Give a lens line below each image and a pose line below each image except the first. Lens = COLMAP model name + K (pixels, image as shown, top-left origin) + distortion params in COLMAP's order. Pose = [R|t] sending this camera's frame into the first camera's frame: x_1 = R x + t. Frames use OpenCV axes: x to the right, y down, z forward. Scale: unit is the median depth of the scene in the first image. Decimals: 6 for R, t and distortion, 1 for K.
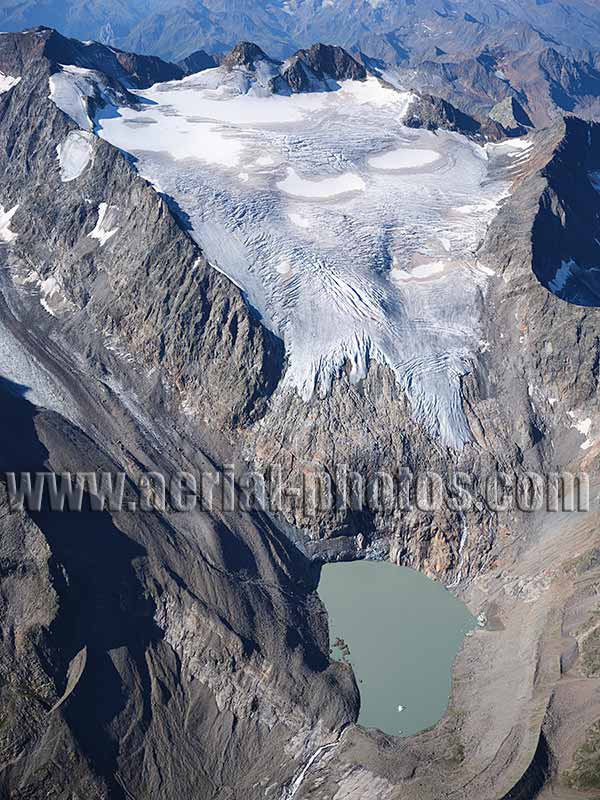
lens RADIAL K [[905.5, 0, 300.5], [0, 905.5, 398.6], [0, 0, 1]] dist [0.010646, 0.000000]
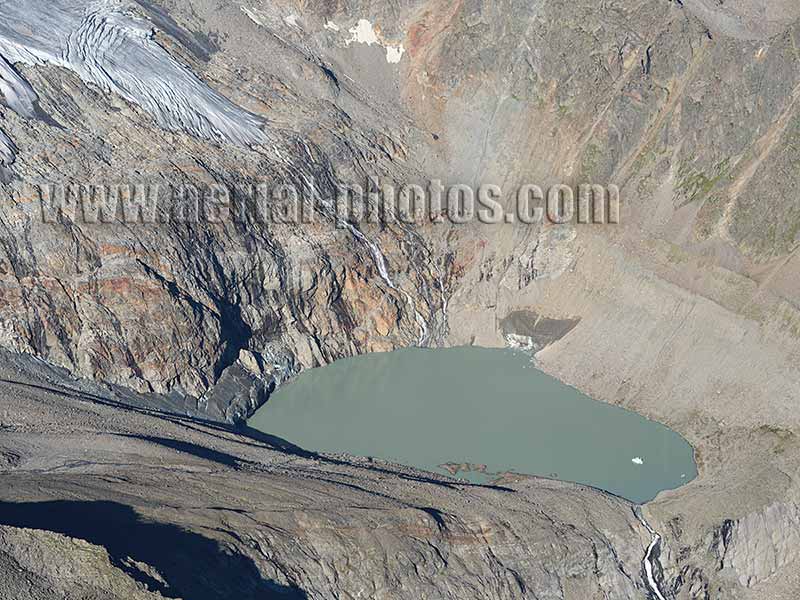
lens RADIAL K [[2029.6, 0, 400.5], [0, 2029.6, 300.5], [0, 0, 1]] dist [0.022367, 0.000000]
pose [[0.500183, -0.389883, 0.773180, -0.757518], [0.436676, 0.884621, 0.163585, -0.021137], [-0.747750, 0.255807, 0.612725, 0.241564]]
